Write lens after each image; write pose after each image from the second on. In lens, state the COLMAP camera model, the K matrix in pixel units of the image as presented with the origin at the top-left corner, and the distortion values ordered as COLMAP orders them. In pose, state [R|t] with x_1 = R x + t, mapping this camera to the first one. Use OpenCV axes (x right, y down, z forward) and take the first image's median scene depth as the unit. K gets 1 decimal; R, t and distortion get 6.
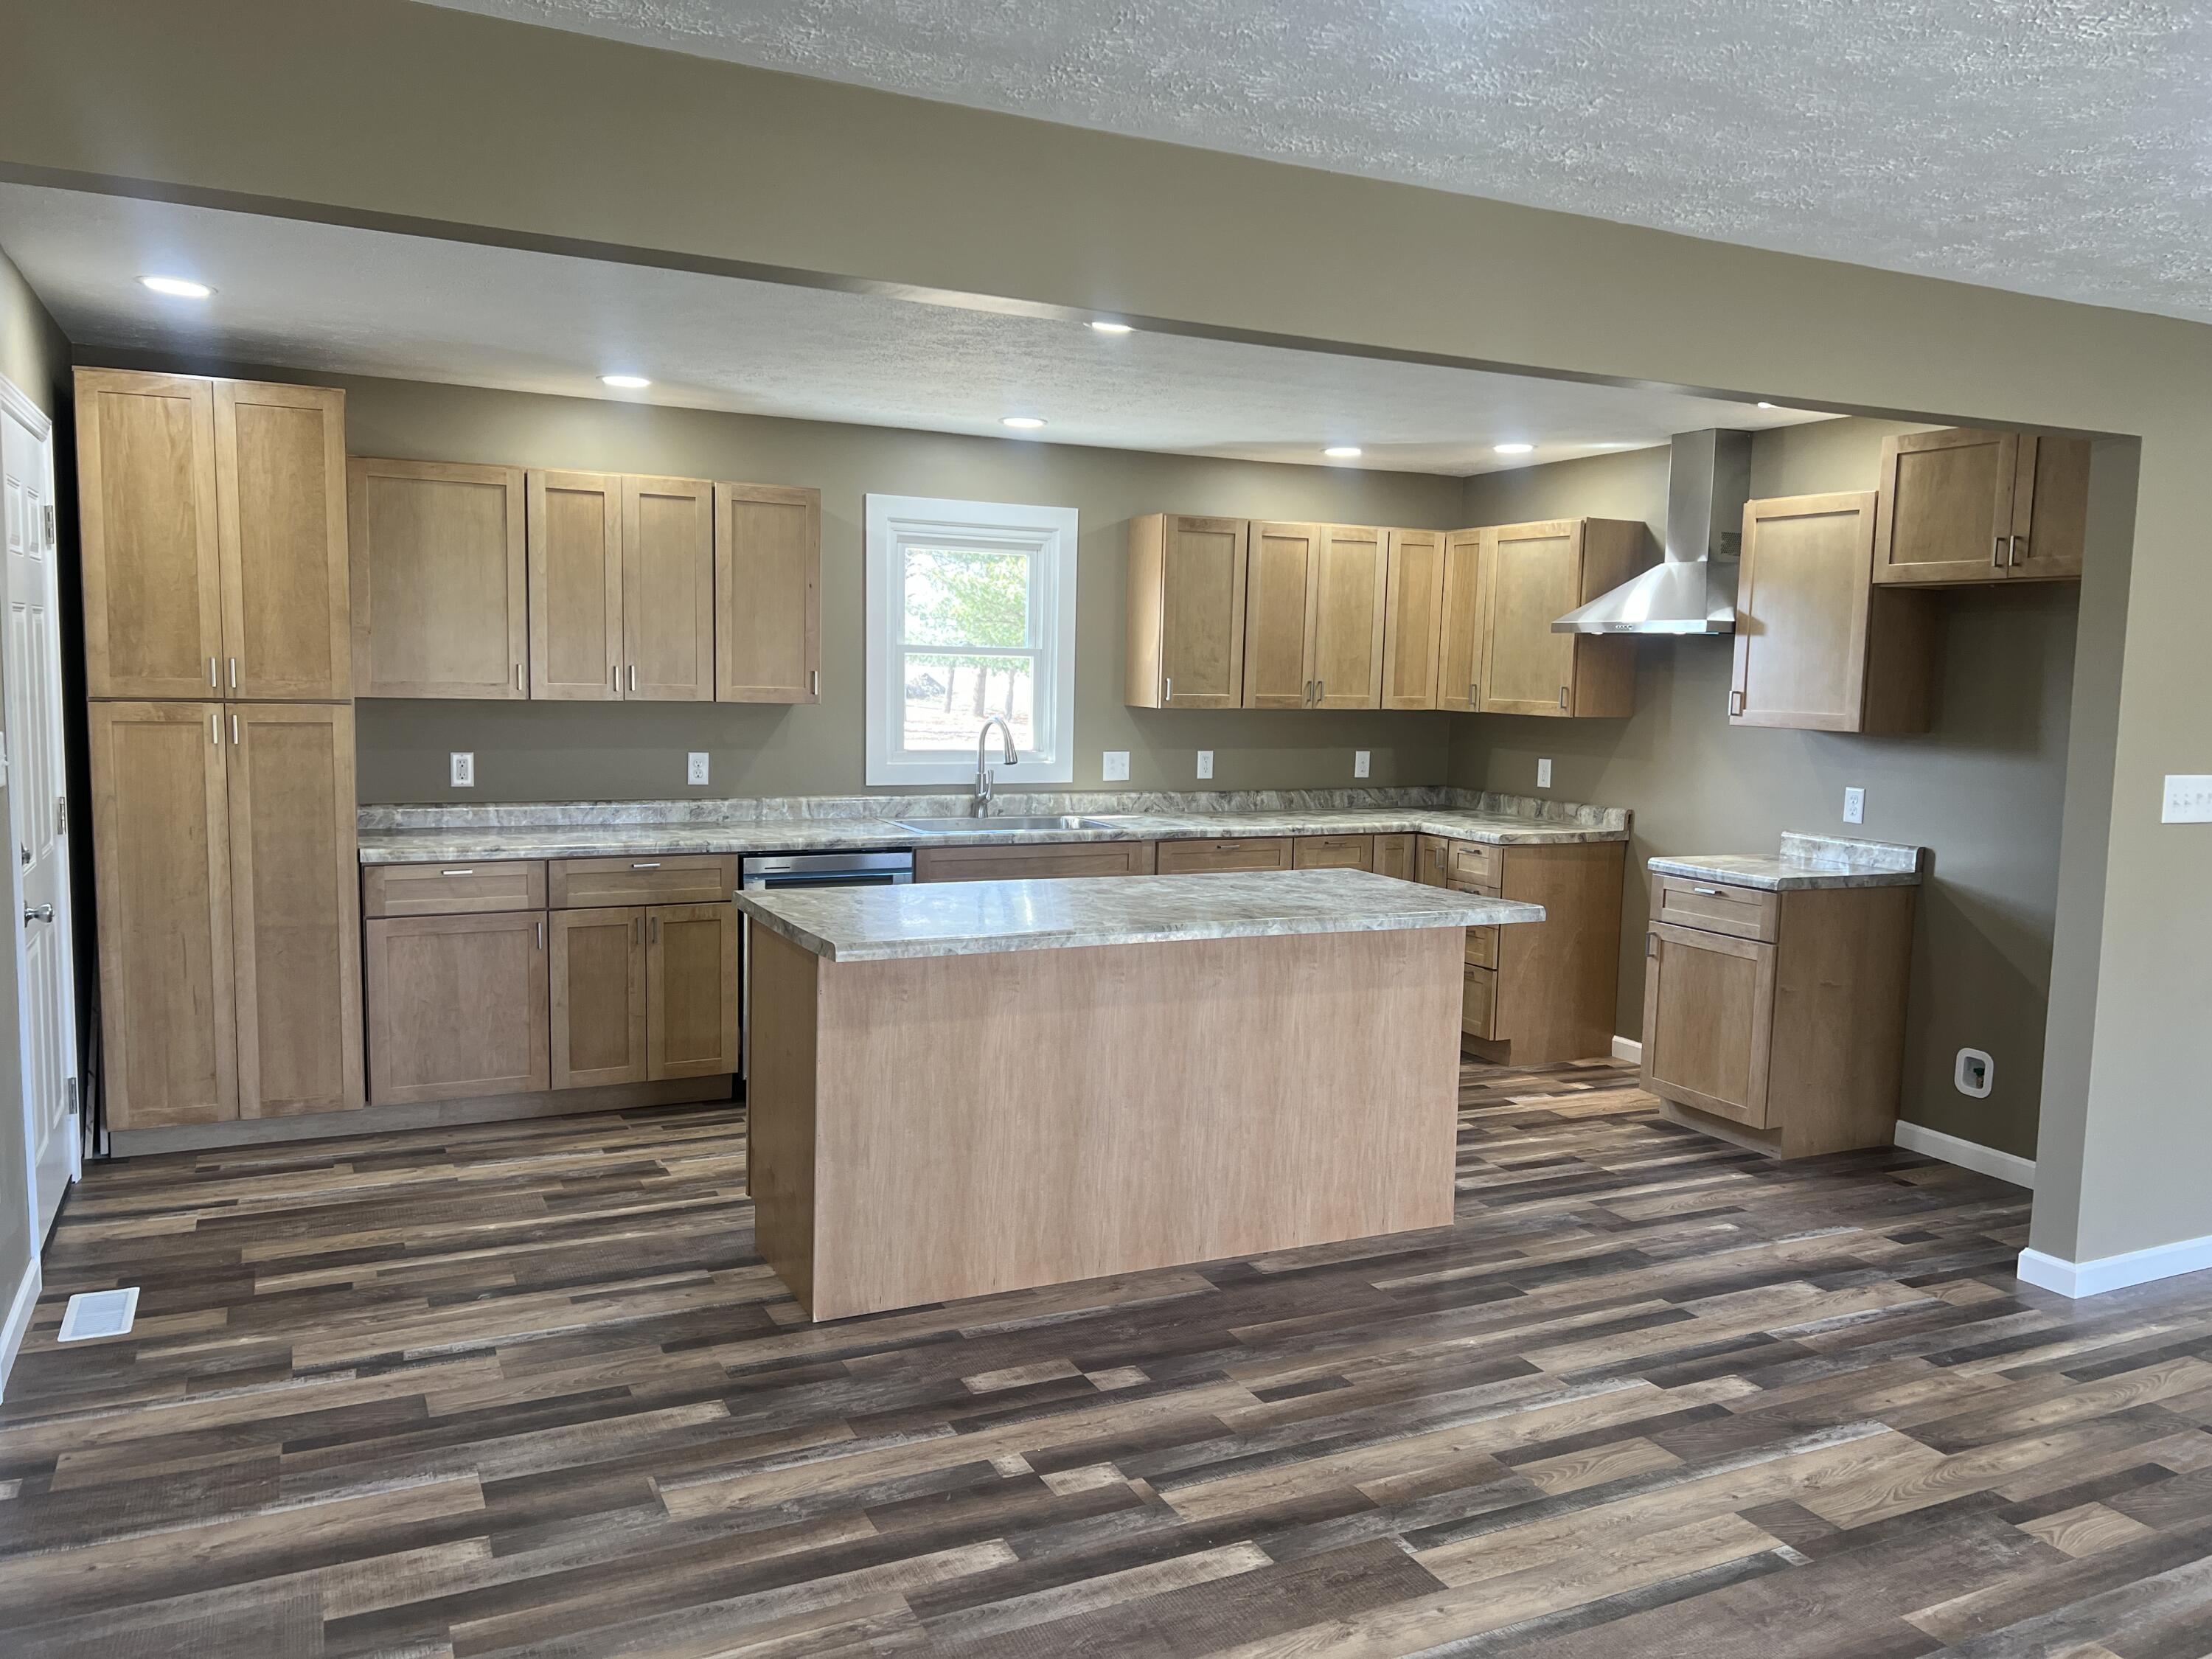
lens RADIAL K [[1652.3, 0, 1098.2], [0, 1652.3, 834.8], [0, 0, 1]] dist [0.065629, -0.080555]
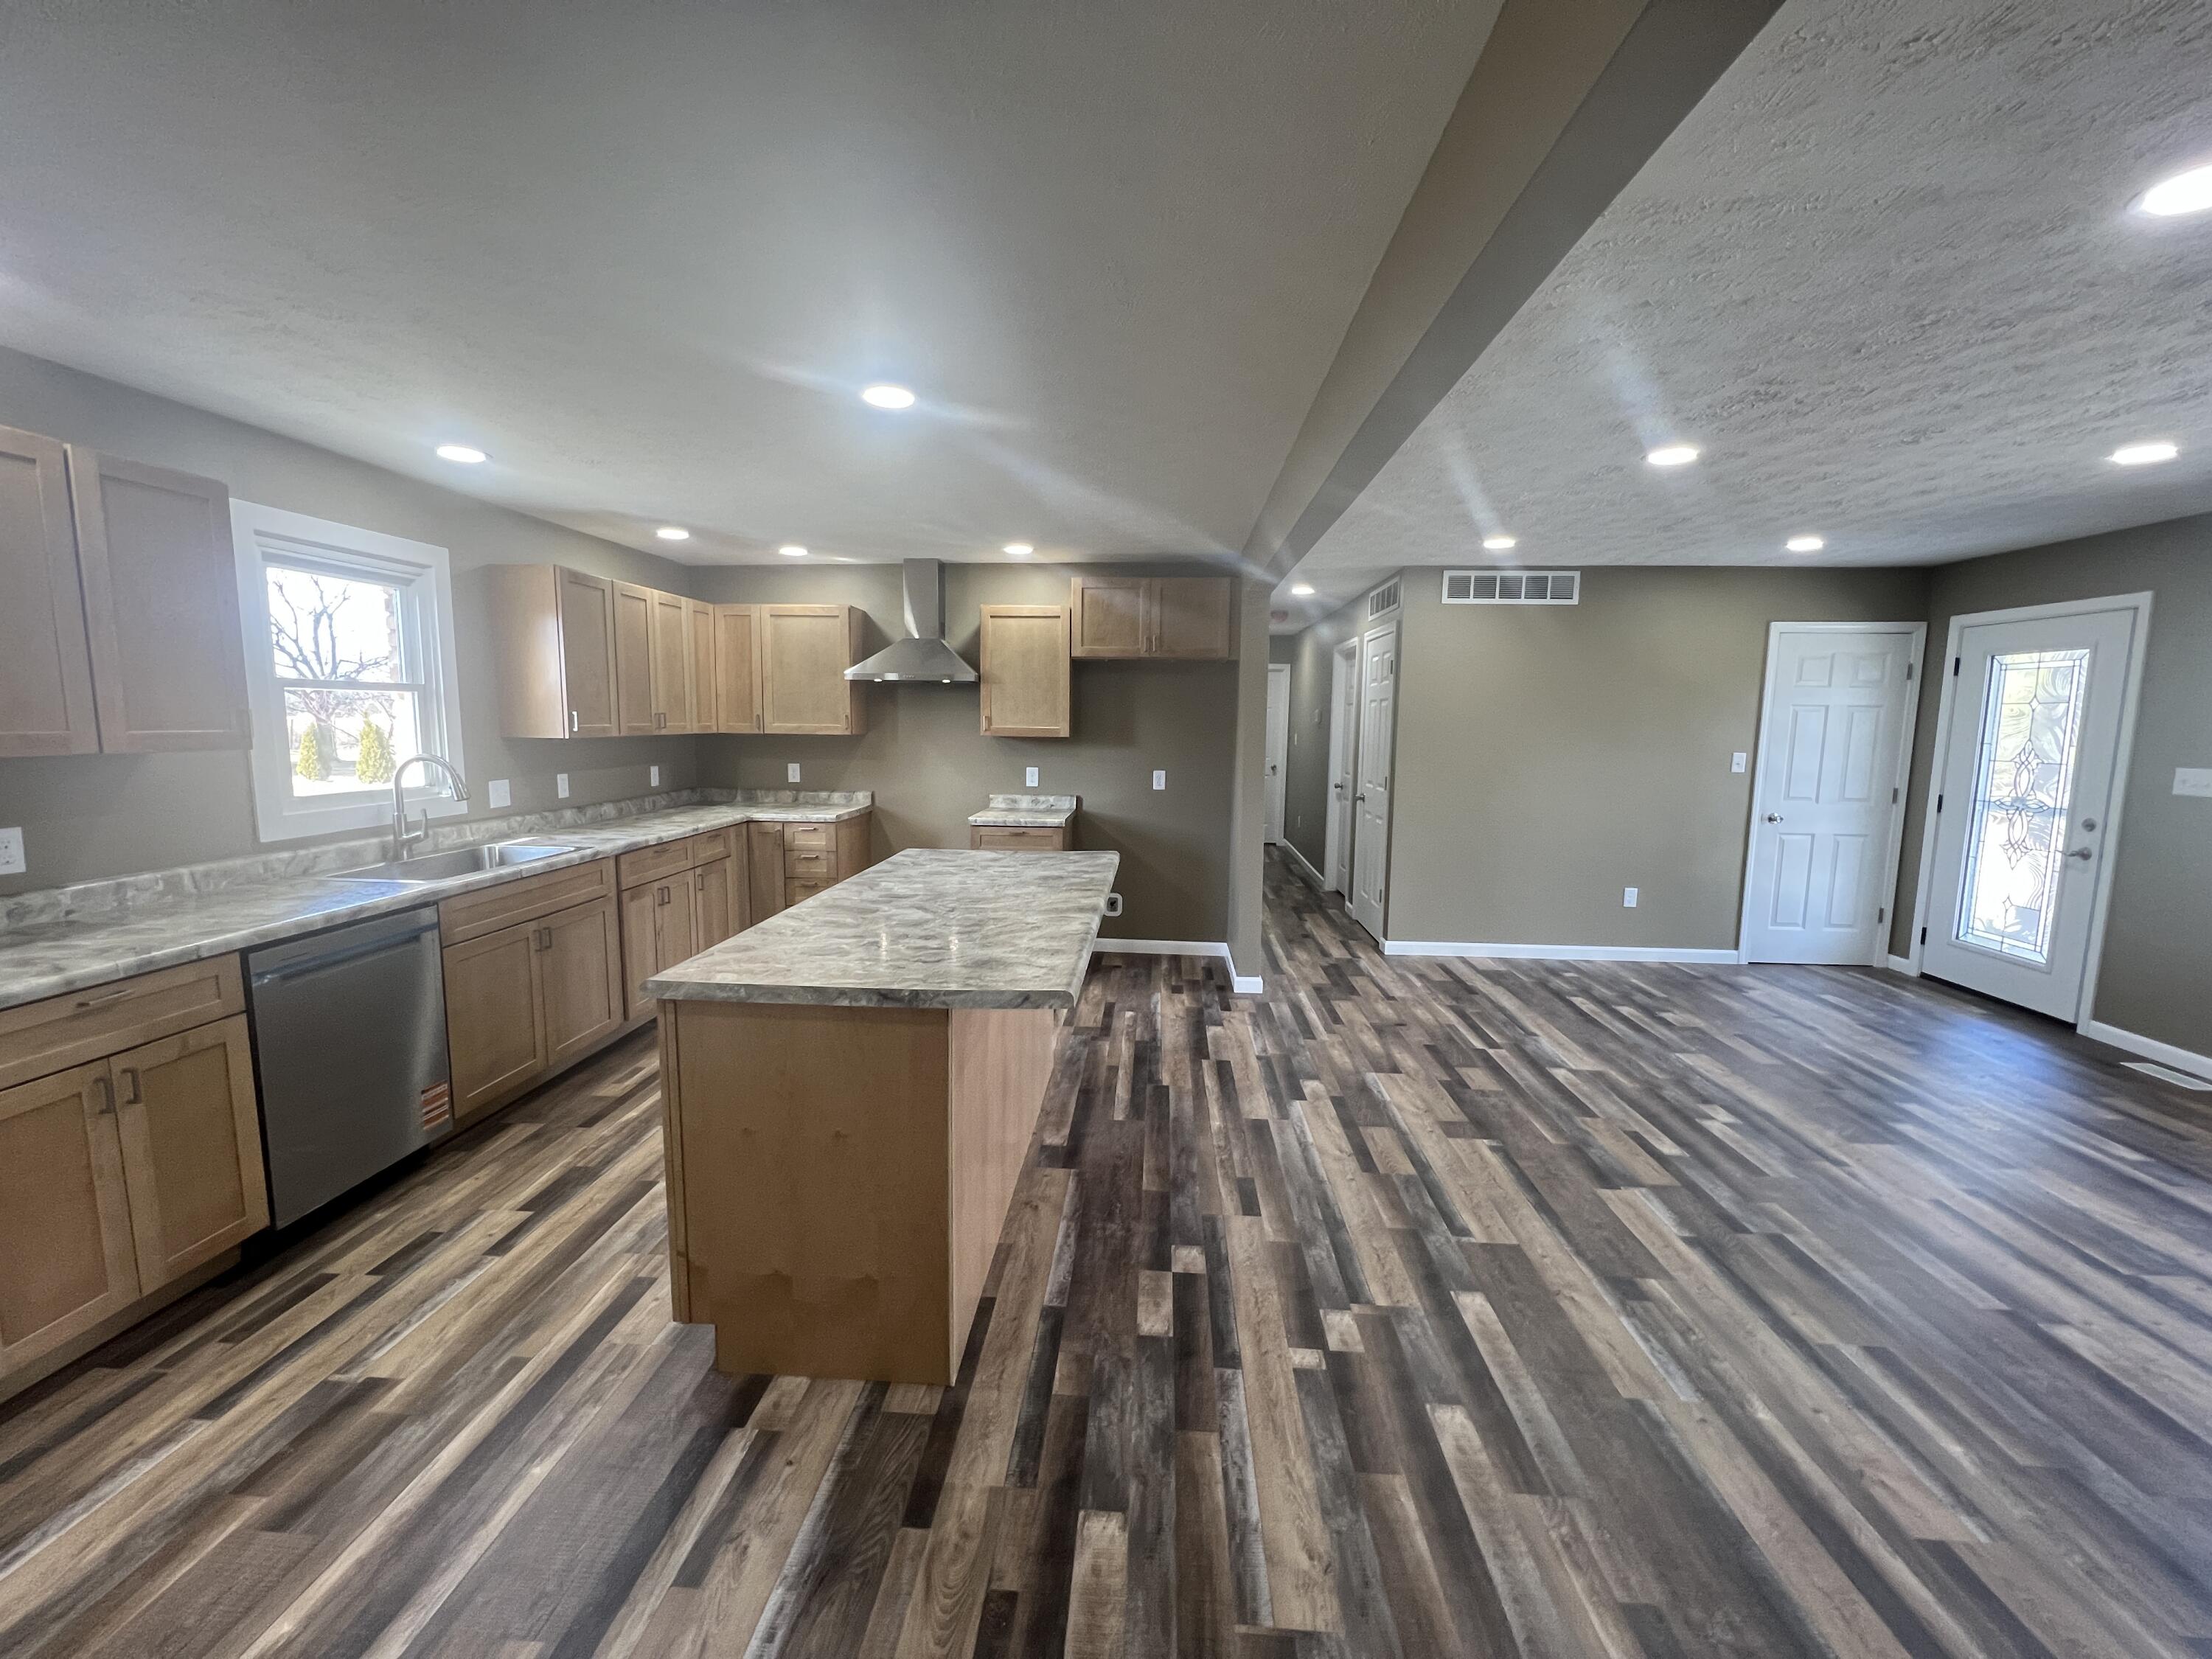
lens RADIAL K [[883.2, 0, 1101.0], [0, 883.2, 822.3], [0, 0, 1]] dist [-0.001502, -0.000092]
pose [[0.495858, -0.120520, 0.860000, -0.412271], [0.090407, 0.992106, 0.086906, -0.053059], [-0.863685, 0.034657, 0.502840, 0.512733]]
